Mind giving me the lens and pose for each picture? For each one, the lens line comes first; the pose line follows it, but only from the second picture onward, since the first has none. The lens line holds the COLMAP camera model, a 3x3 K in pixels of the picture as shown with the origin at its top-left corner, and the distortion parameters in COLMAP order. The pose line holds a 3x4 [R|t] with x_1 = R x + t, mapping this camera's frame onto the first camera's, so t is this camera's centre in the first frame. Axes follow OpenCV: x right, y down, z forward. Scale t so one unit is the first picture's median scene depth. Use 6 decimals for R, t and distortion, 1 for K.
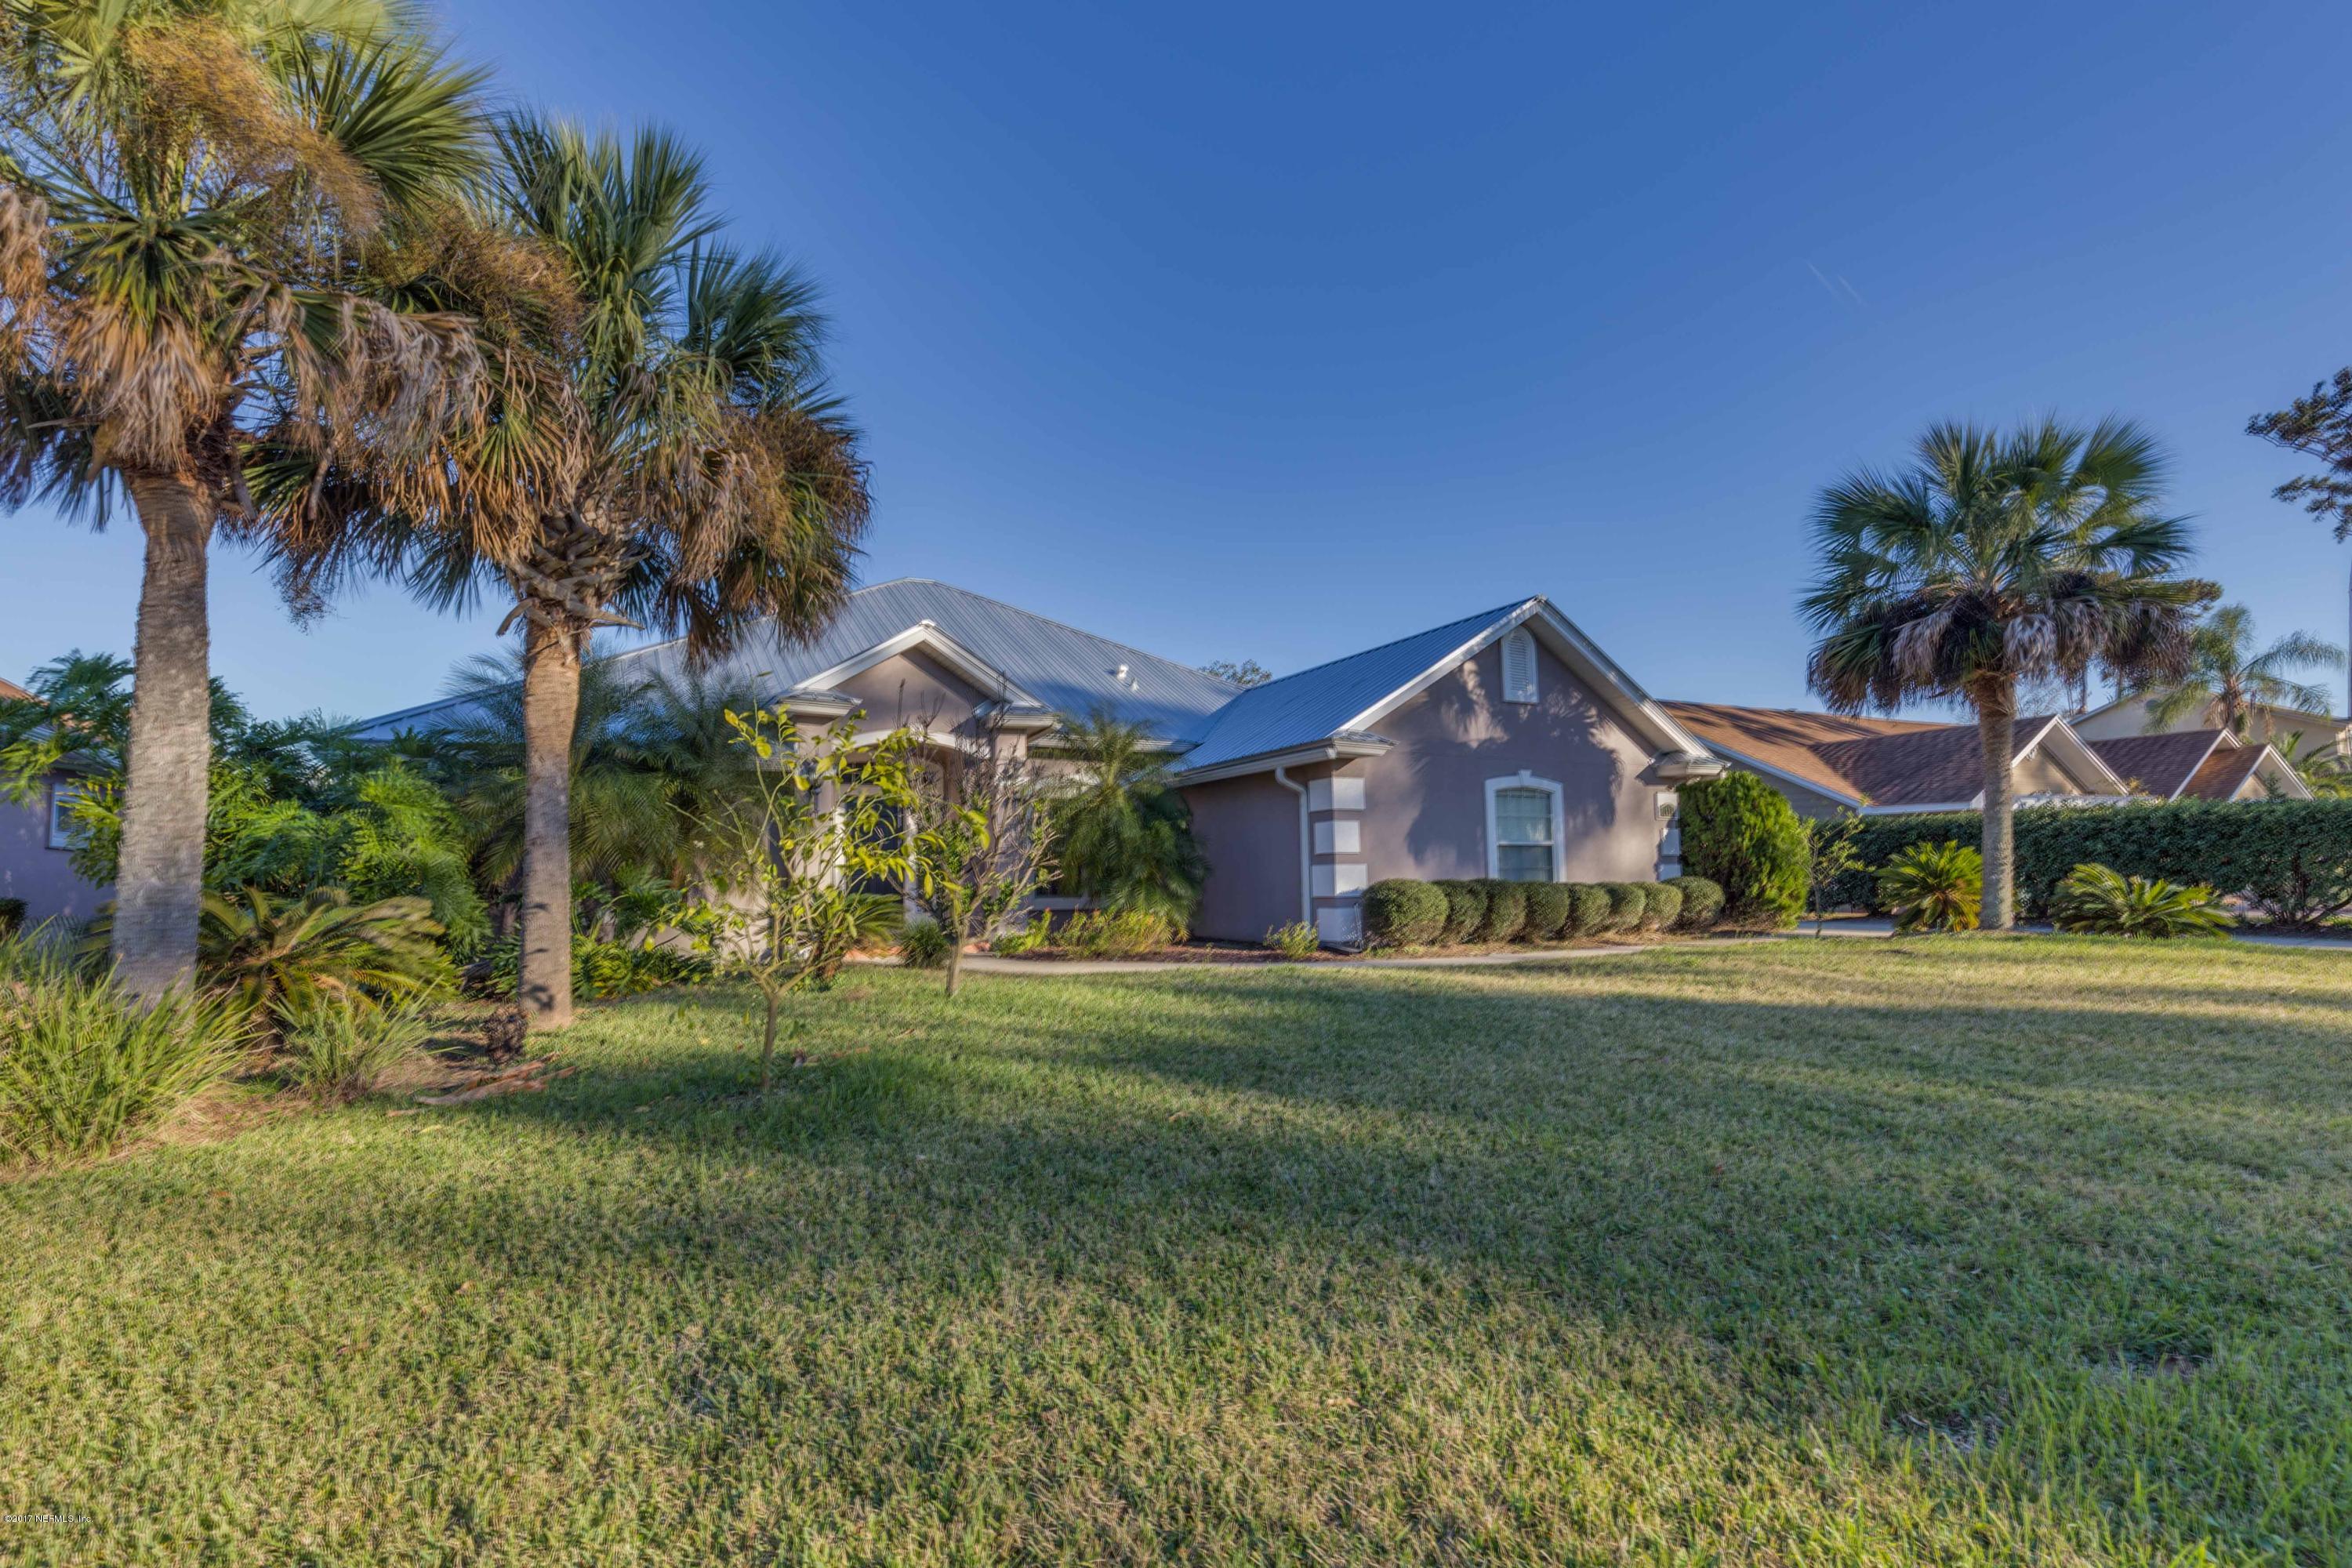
lens RADIAL K [[1073.1, 0, 1173.7], [0, 1073.1, 816.1], [0, 0, 1]] dist [0.000100, -0.000171]
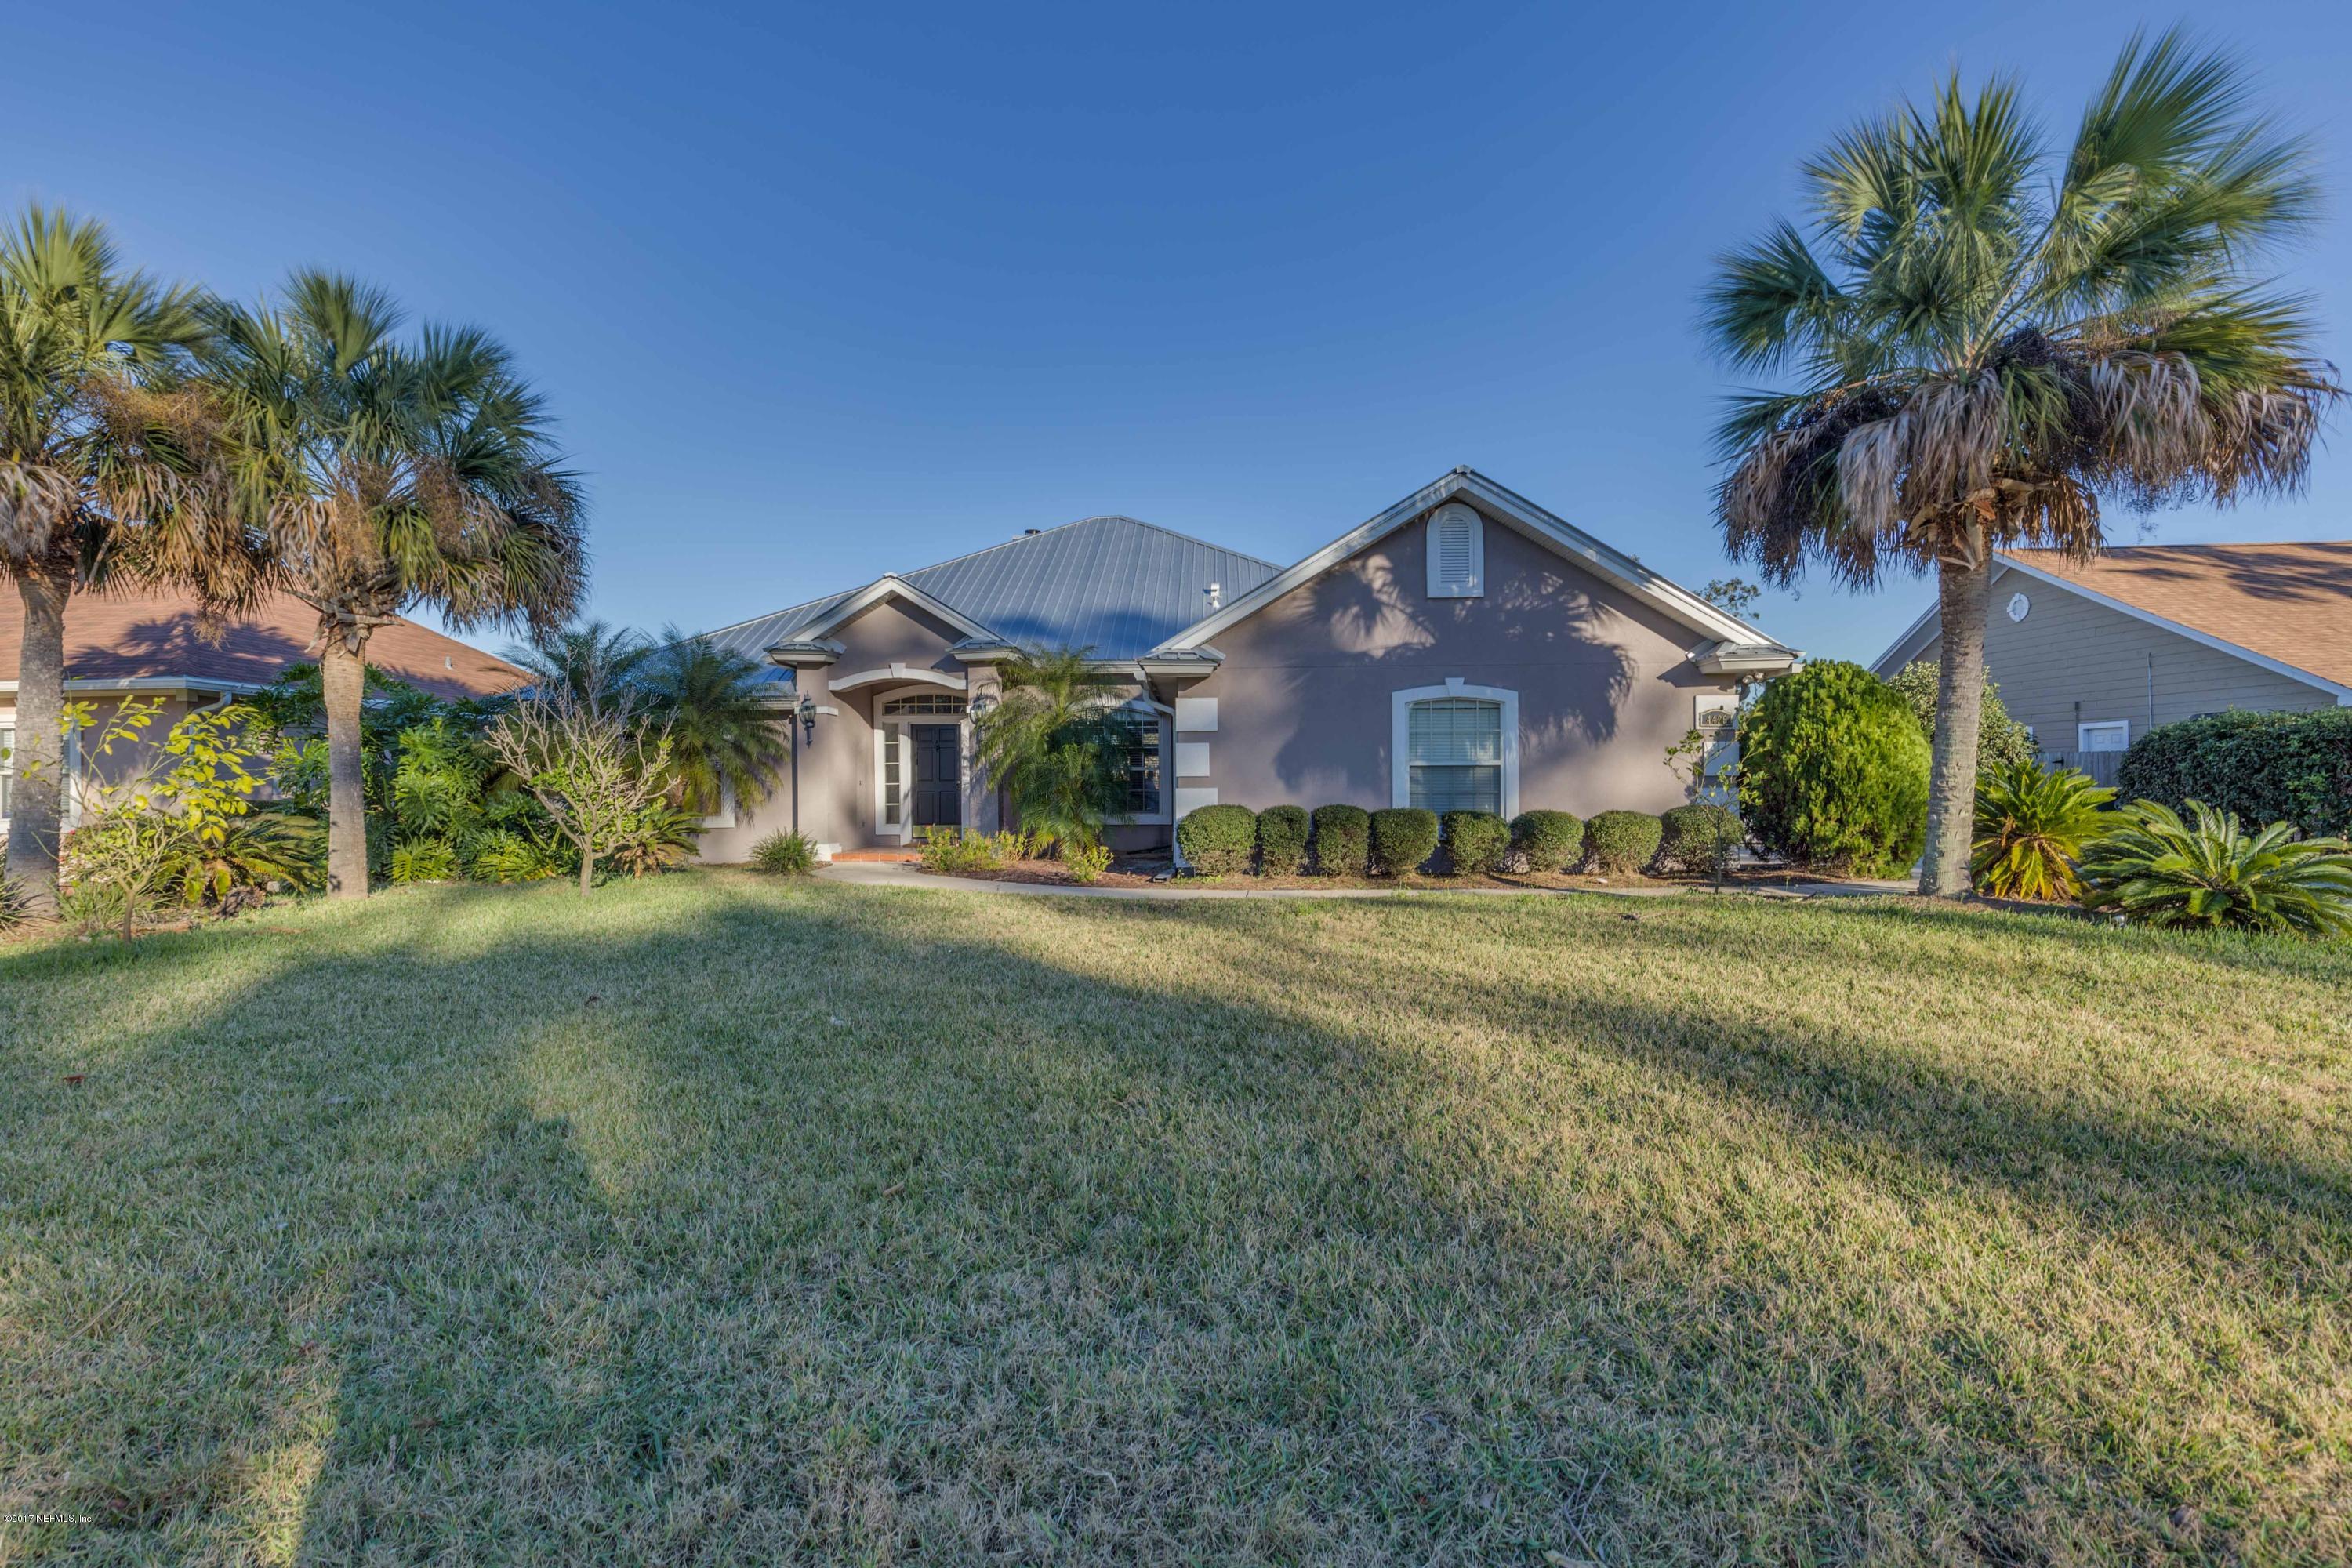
lens RADIAL K [[1111.6, 0, 1176.0], [0, 1111.6, 784.0], [0, 0, 1]] dist [0.001535, 0.000126]
pose [[0.862843, 0.000940, -0.505472, 0.577348], [0.024371, 0.998758, 0.043459, -0.002888], [0.504885, -0.049818, 0.861748, 0.128465]]
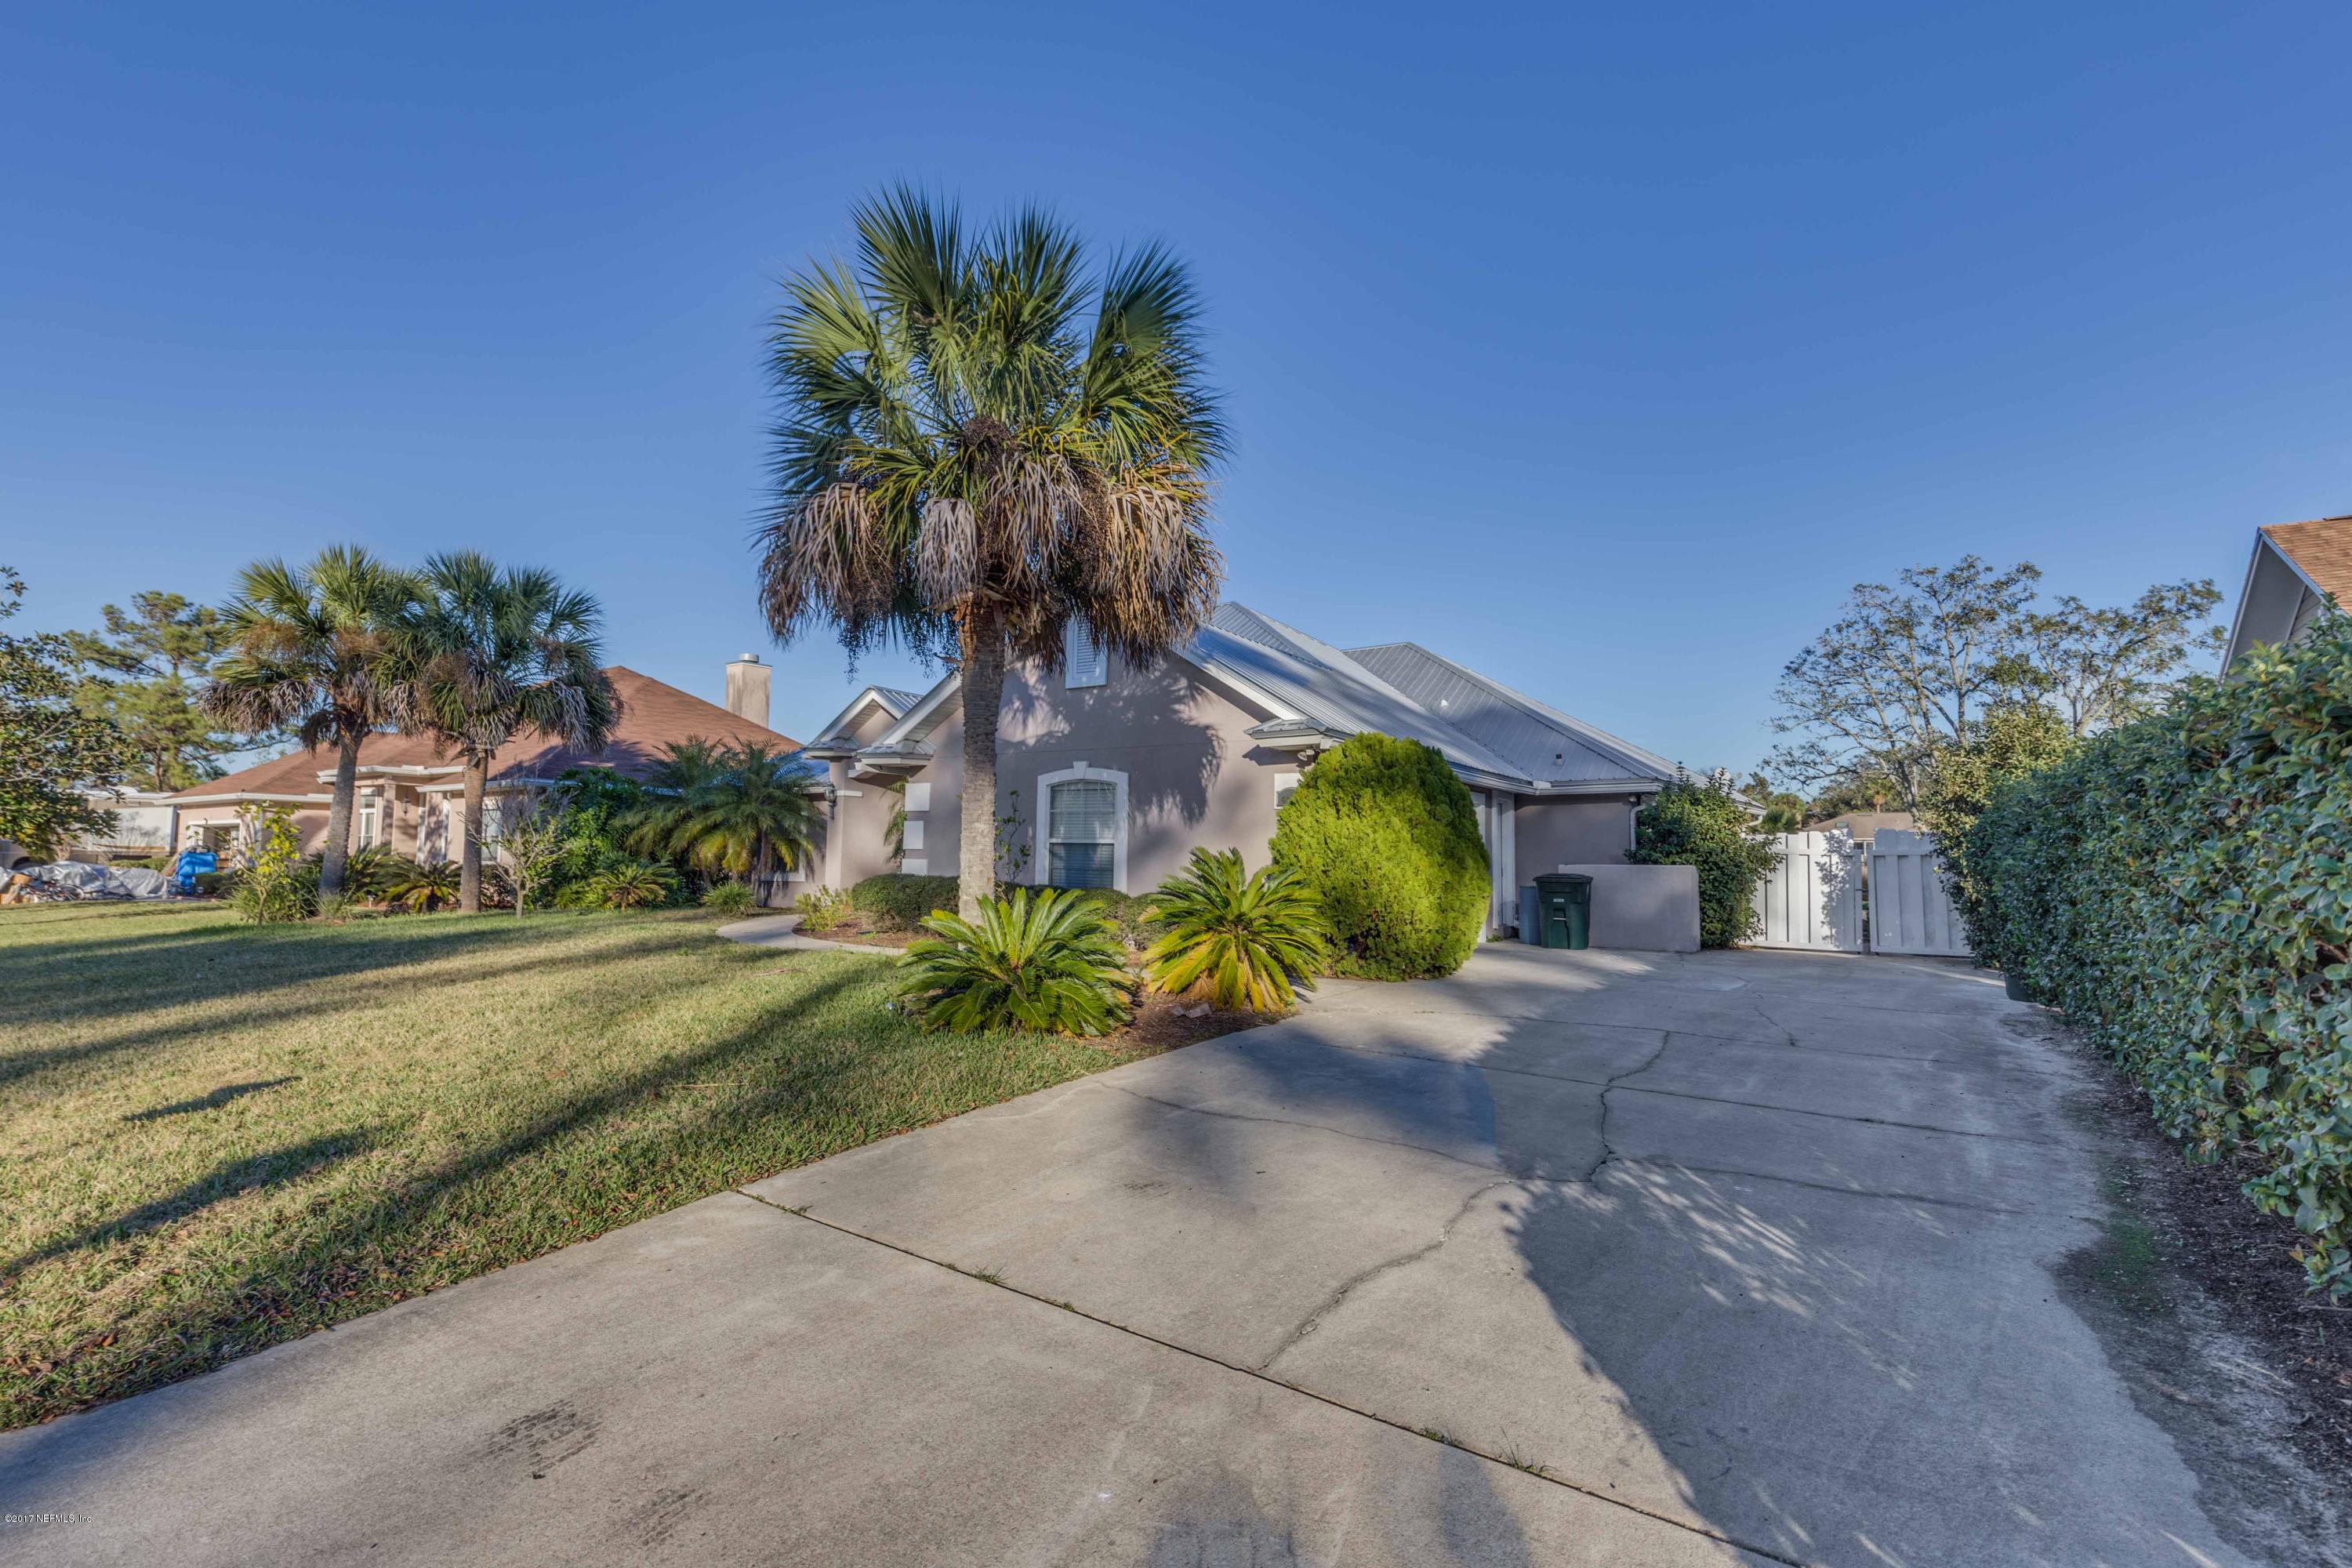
lens RADIAL K [[1073.1, 0, 1173.7], [0, 1073.1, 816.1], [0, 0, 1]] dist [0.000100, -0.000171]
pose [[0.484328, -0.012616, -0.874796, 1.166205], [0.034698, 0.999386, 0.004797, 0.001955], [0.874198, -0.032677, 0.484468, 0.618270]]
